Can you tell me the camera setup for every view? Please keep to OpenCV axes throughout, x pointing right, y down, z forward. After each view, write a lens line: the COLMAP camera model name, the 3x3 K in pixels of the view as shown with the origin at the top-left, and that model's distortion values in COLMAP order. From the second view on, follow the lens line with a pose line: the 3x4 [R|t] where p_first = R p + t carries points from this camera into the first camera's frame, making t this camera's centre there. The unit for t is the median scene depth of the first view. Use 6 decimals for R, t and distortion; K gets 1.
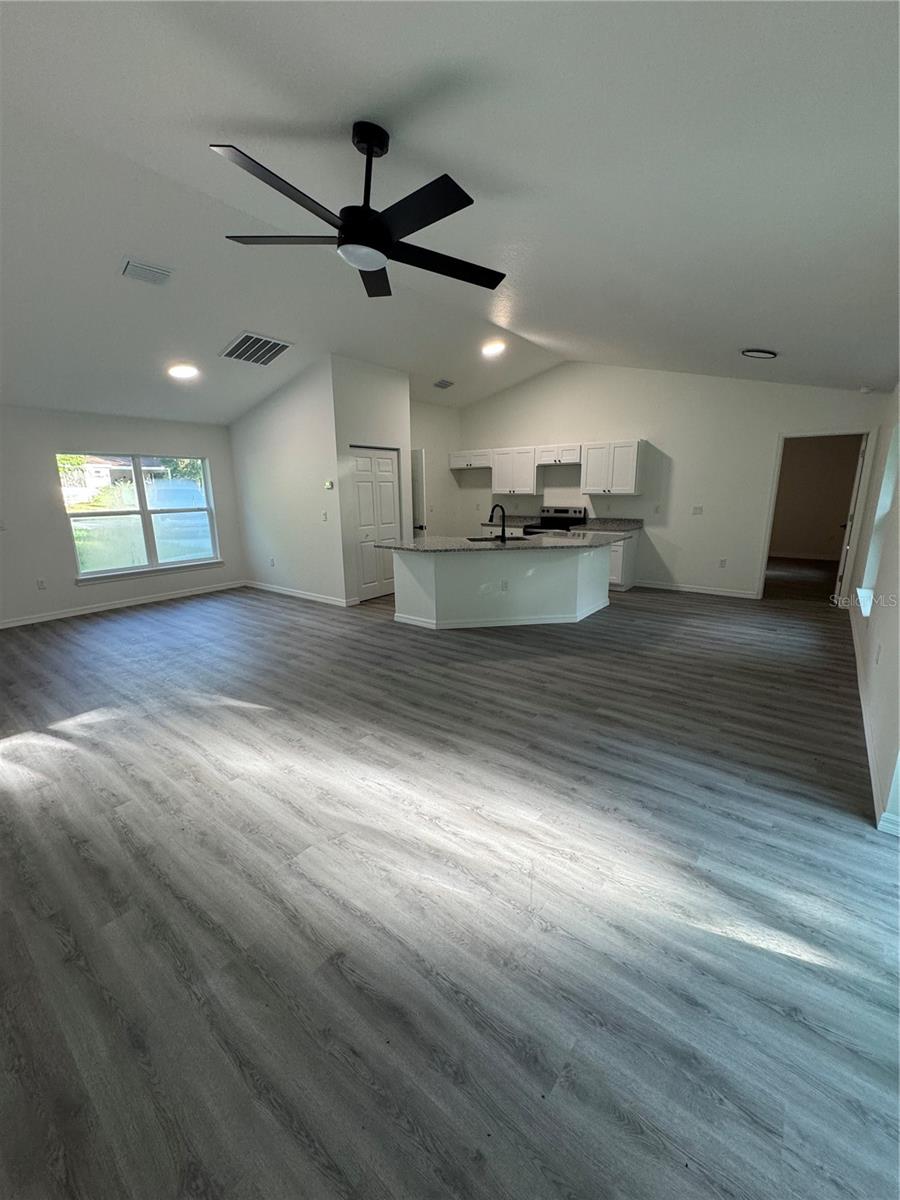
lens RADIAL K [[479.2, 0, 452.5], [0, 479.2, 599.0], [0, 0, 1]] dist [-0.000698, 0.000074]
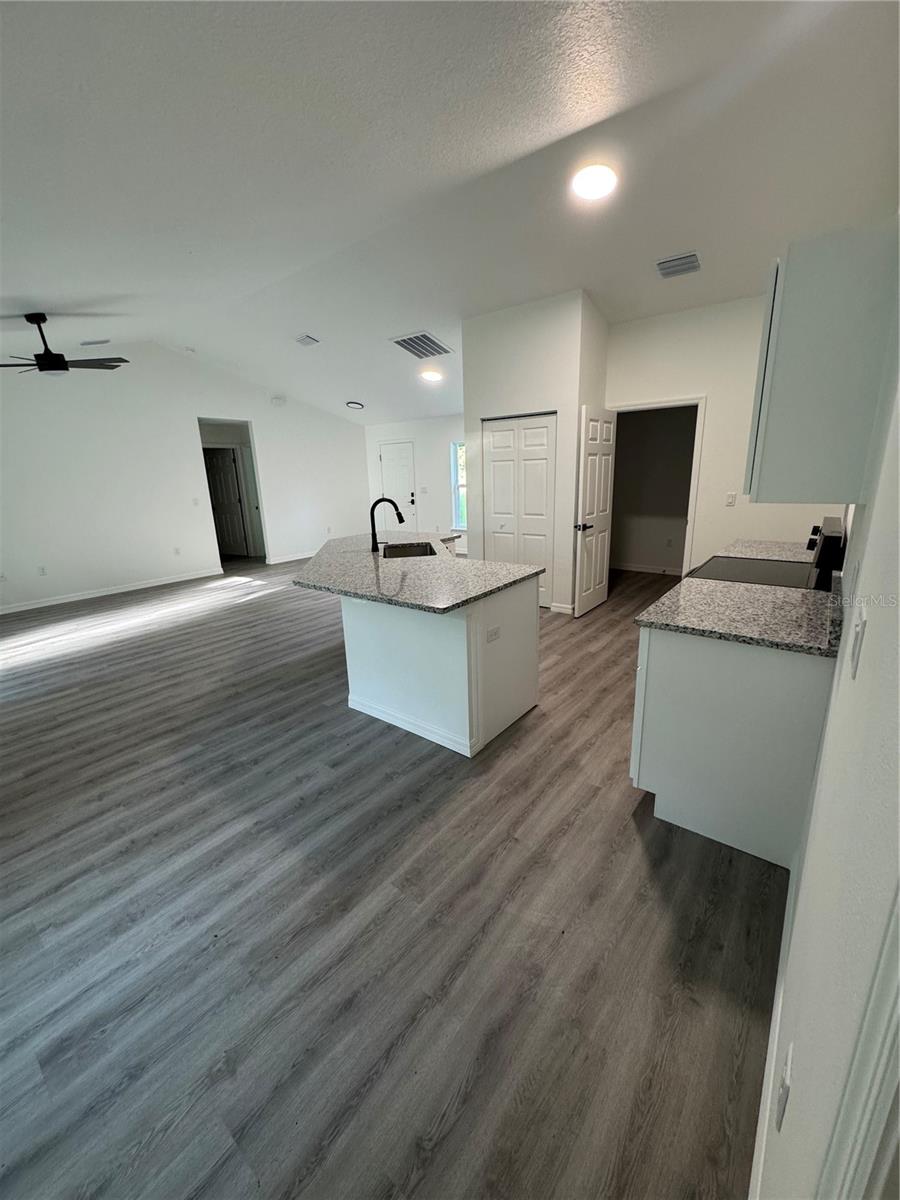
lens RADIAL K [[479.2, 0, 451.5], [0, 479.2, 600.4], [0, 0, 1]] dist [-0.000698, 0.000074]
pose [[-0.014909, 0.273496, -0.961758, 0.924363], [-0.194691, 0.942661, 0.271084, -0.304750], [0.980751, 0.191287, 0.039193, 1.256956]]
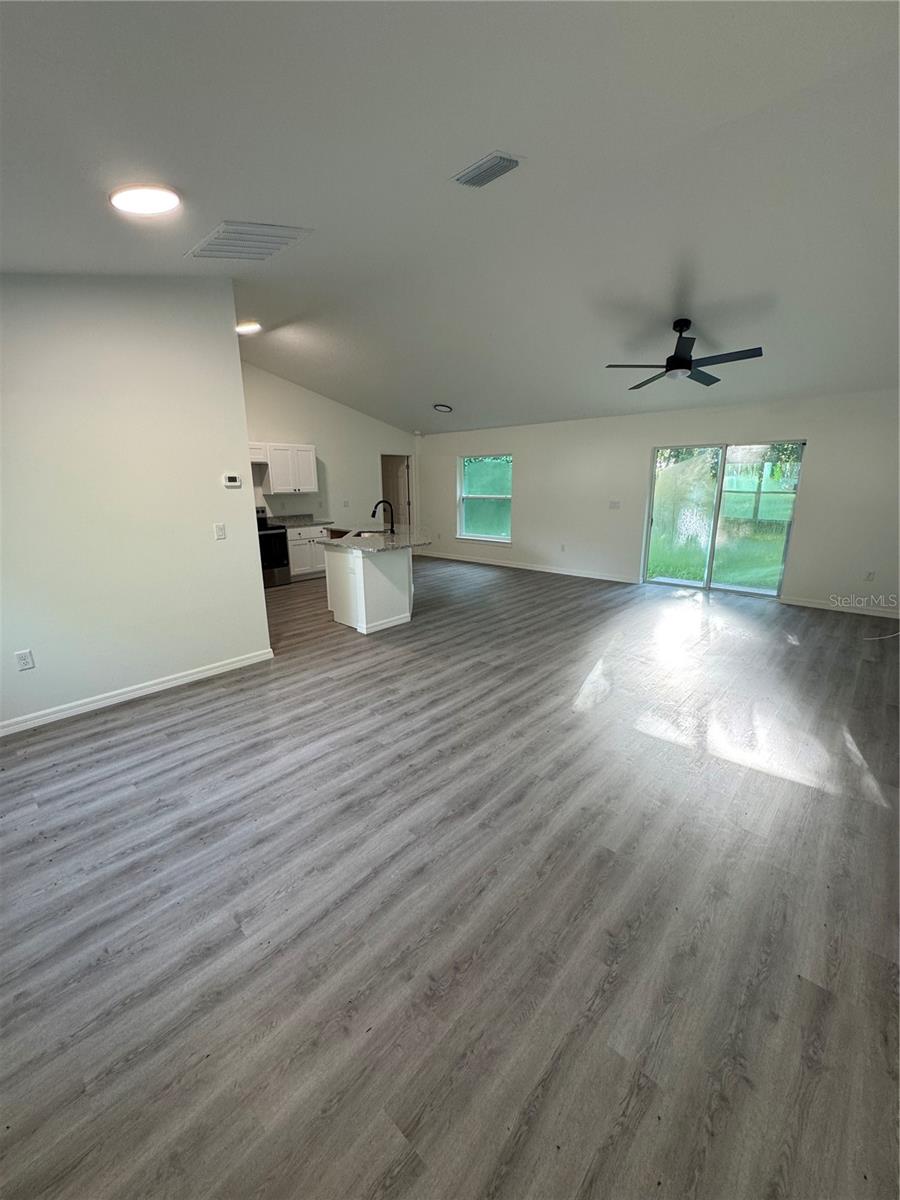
lens RADIAL K [[479.2, 0, 450.9], [0, 479.2, 597.4], [0, 0, 1]] dist [-0.000698, 0.000074]
pose [[0.071591, -0.224215, 0.971907, -1.154605], [0.236066, 0.950532, 0.201895, -0.195431], [-0.969096, 0.214980, 0.120979, 0.871690]]
